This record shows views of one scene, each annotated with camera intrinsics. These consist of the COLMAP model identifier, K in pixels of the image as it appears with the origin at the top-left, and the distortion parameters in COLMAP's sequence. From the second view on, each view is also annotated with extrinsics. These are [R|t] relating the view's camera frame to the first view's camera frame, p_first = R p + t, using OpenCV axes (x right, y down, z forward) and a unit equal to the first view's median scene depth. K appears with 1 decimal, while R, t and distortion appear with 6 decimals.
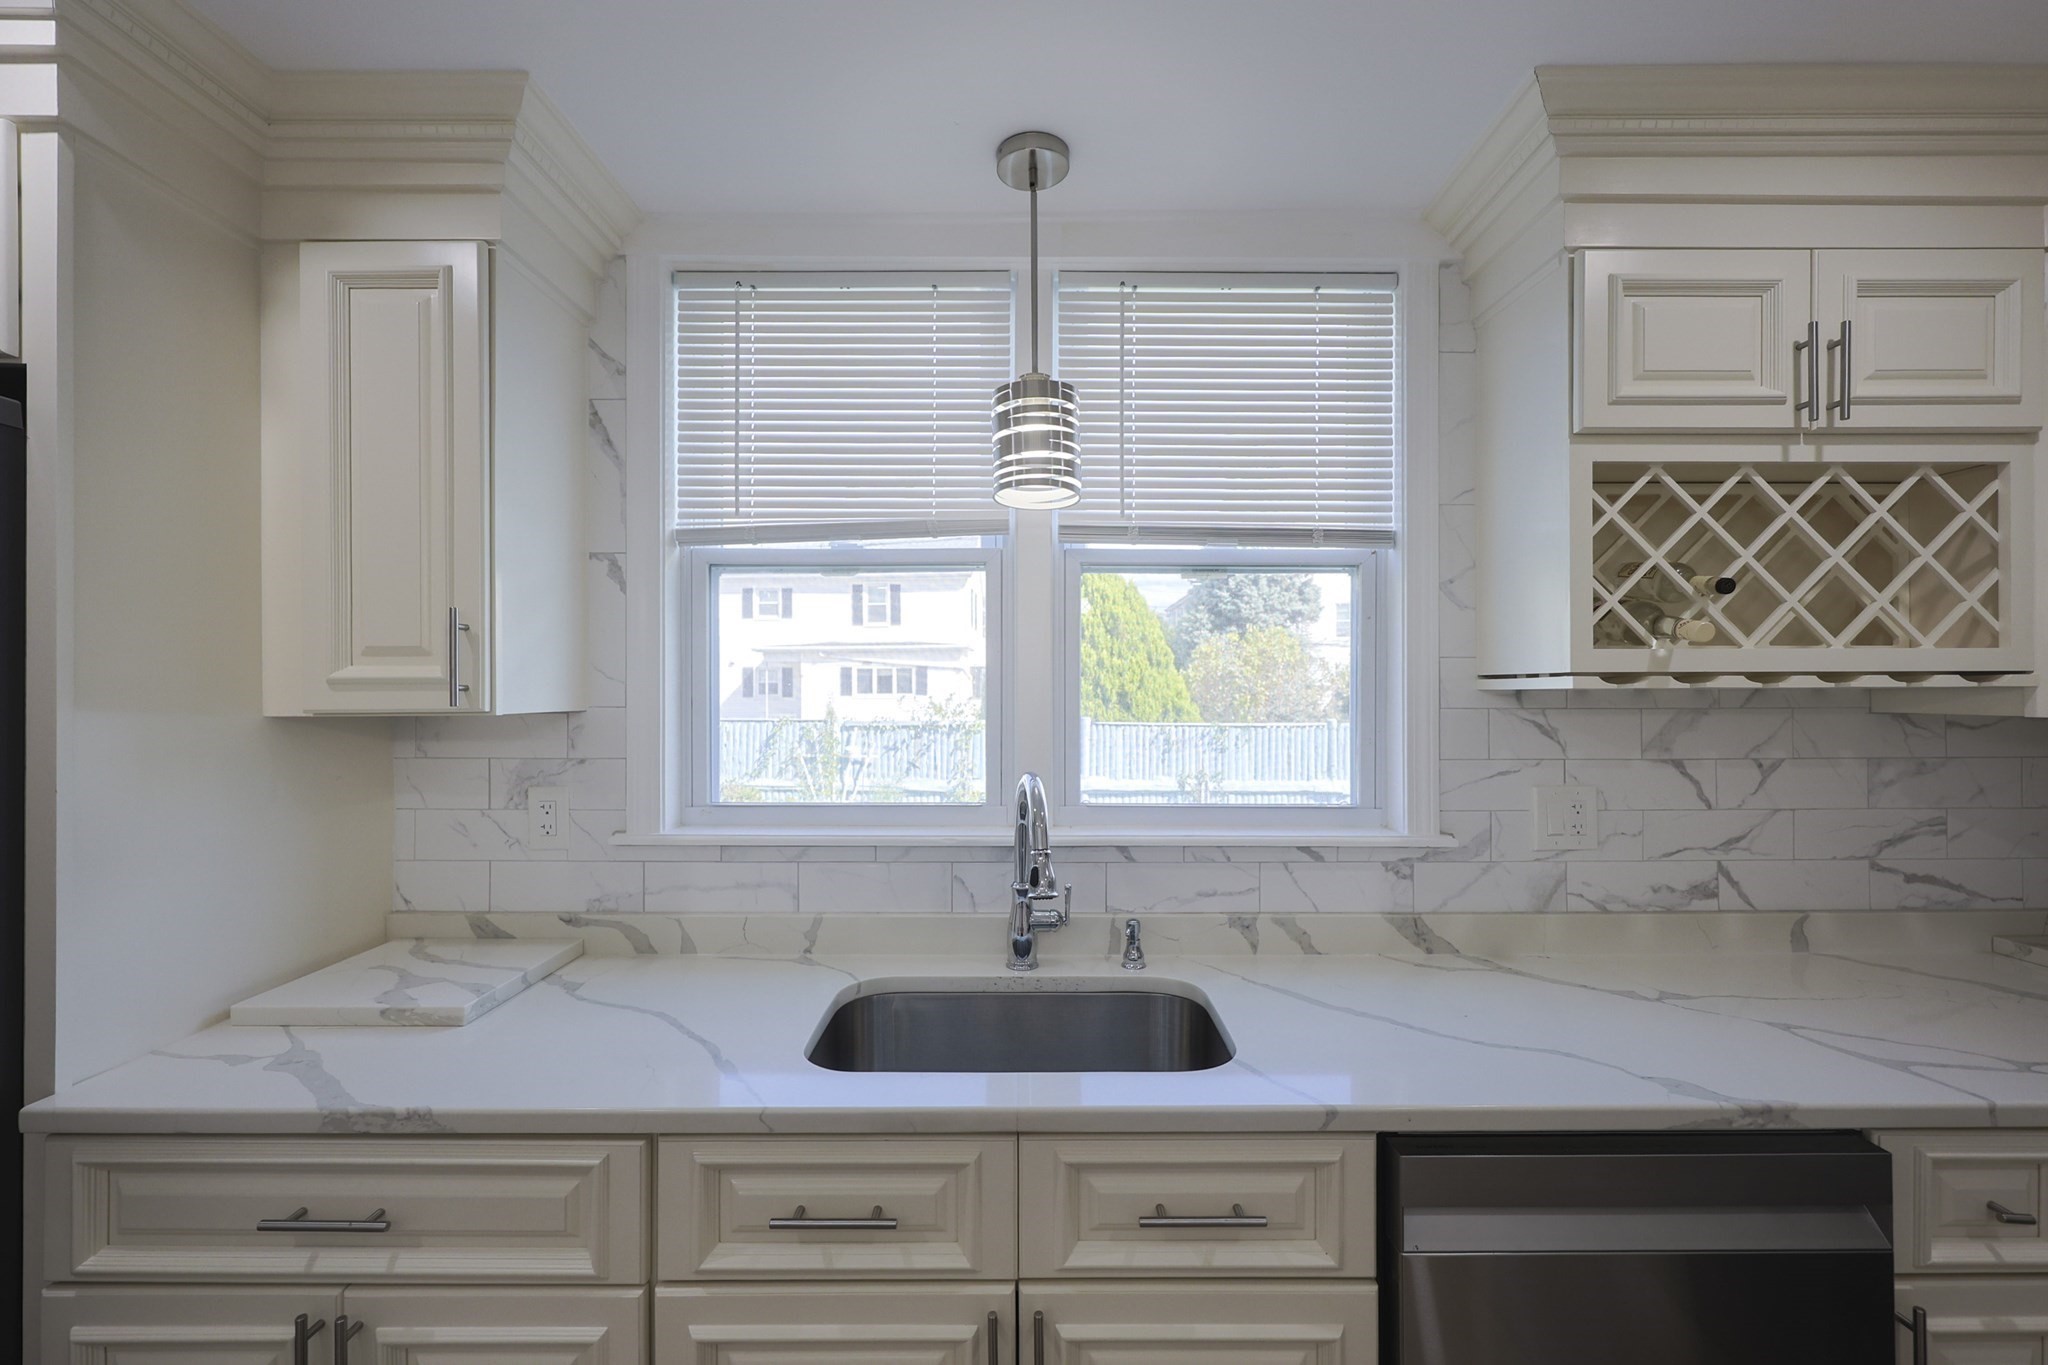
lens RADIAL K [[878.3, 0, 1035.1], [0, 878.3, 688.5], [0, 0, 1]] dist [-0.002533, -0.000199]
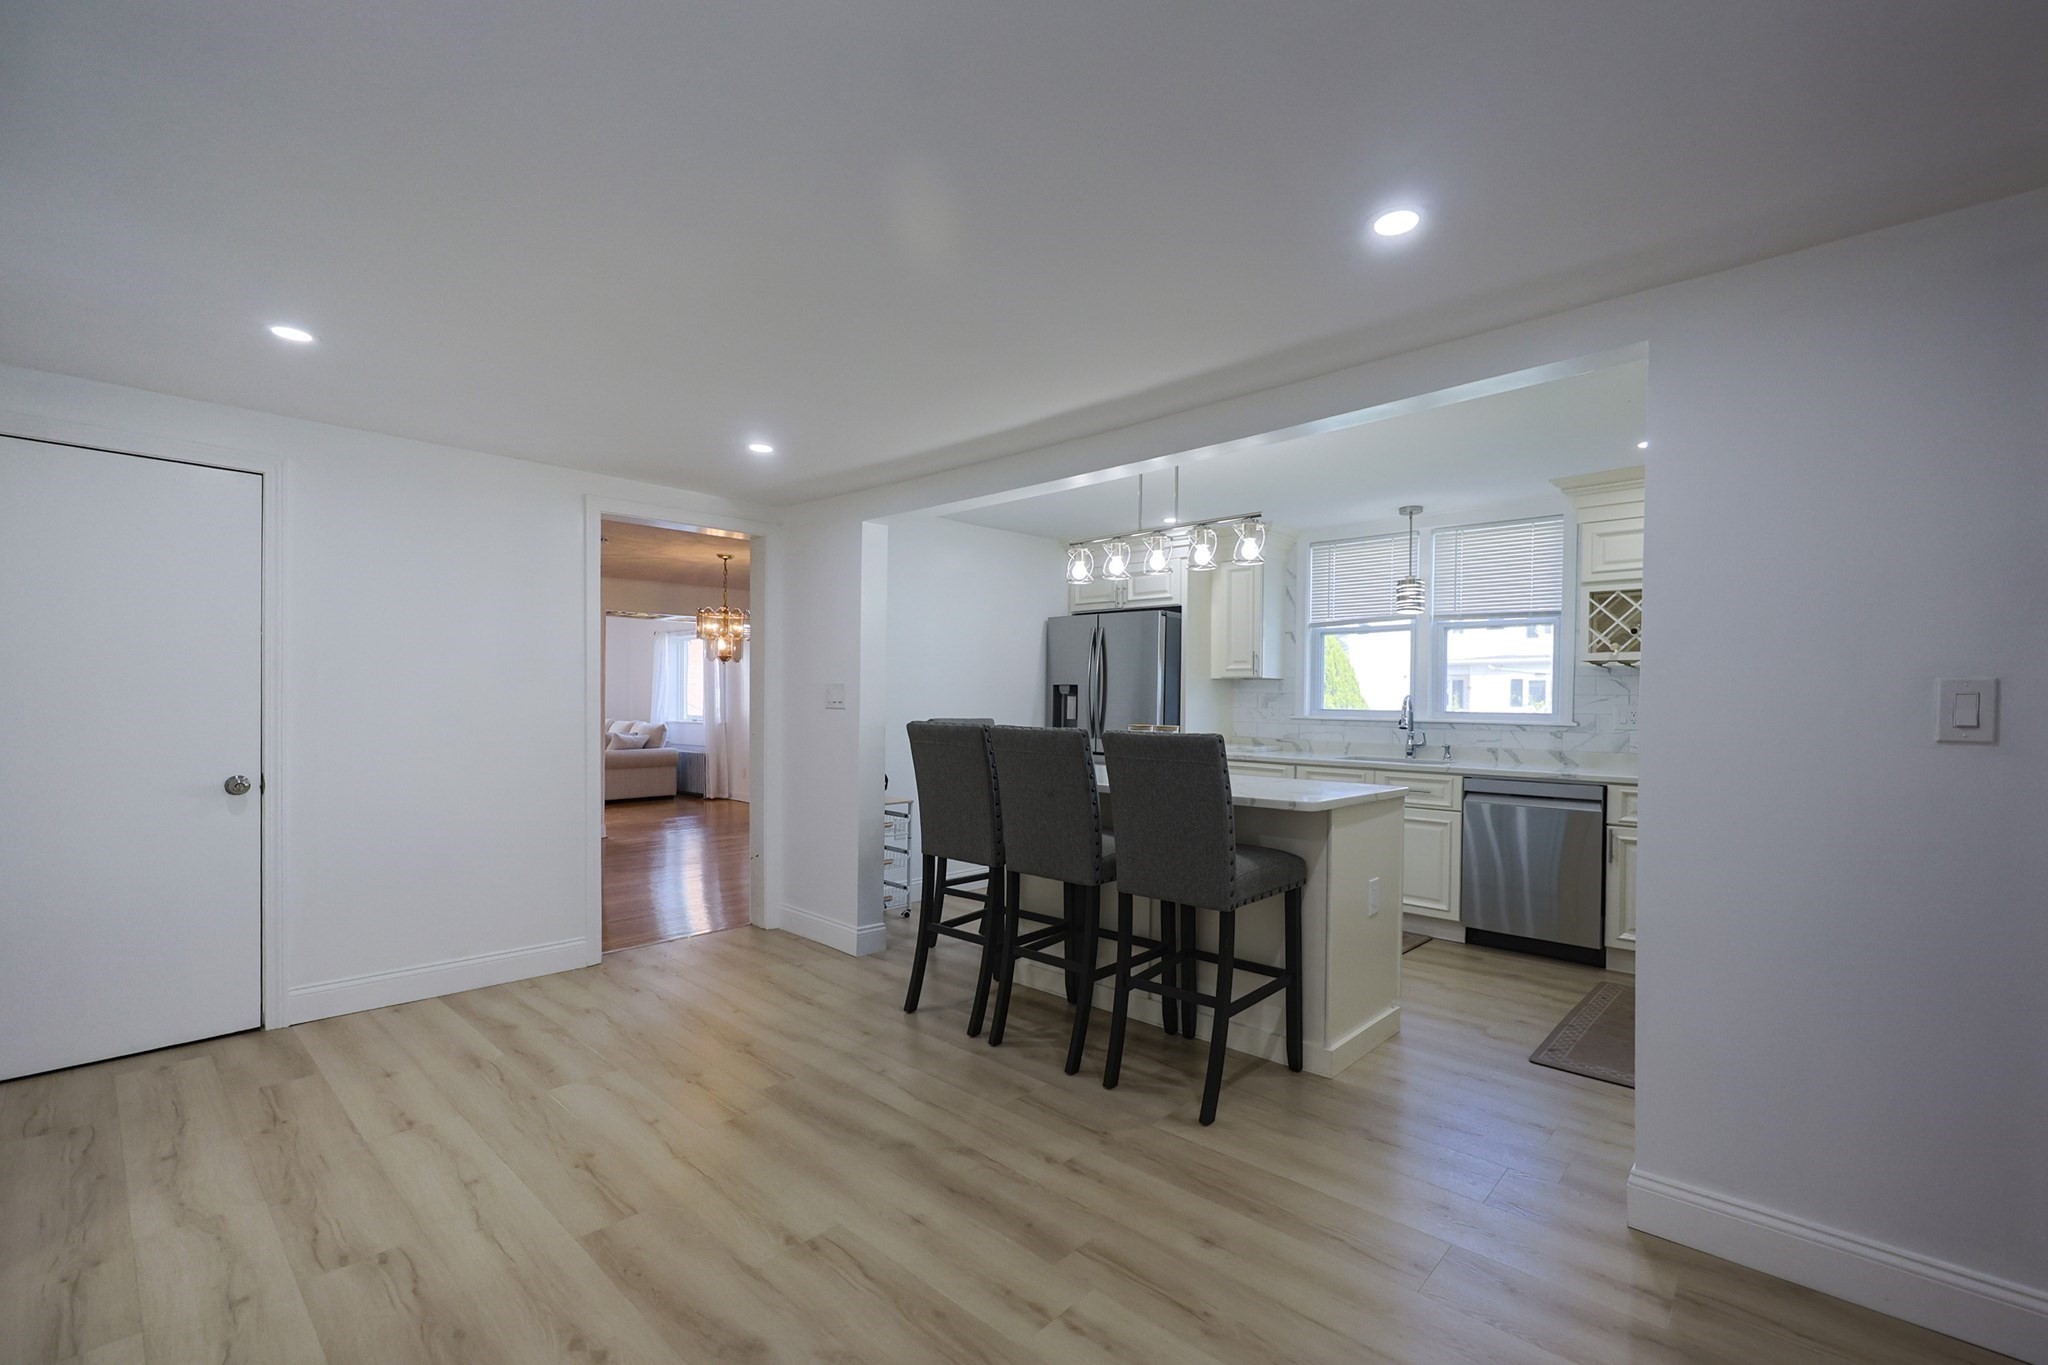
lens RADIAL K [[878.3, 0, 1035.8], [0, 878.3, 713.7], [0, 0, 1]] dist [-0.002533, -0.000199]
pose [[0.732415, 0.019441, -0.680581, 1.233659], [-0.011787, 0.999805, 0.015875, 0.131629], [0.680756, -0.003605, 0.732501, -2.402051]]
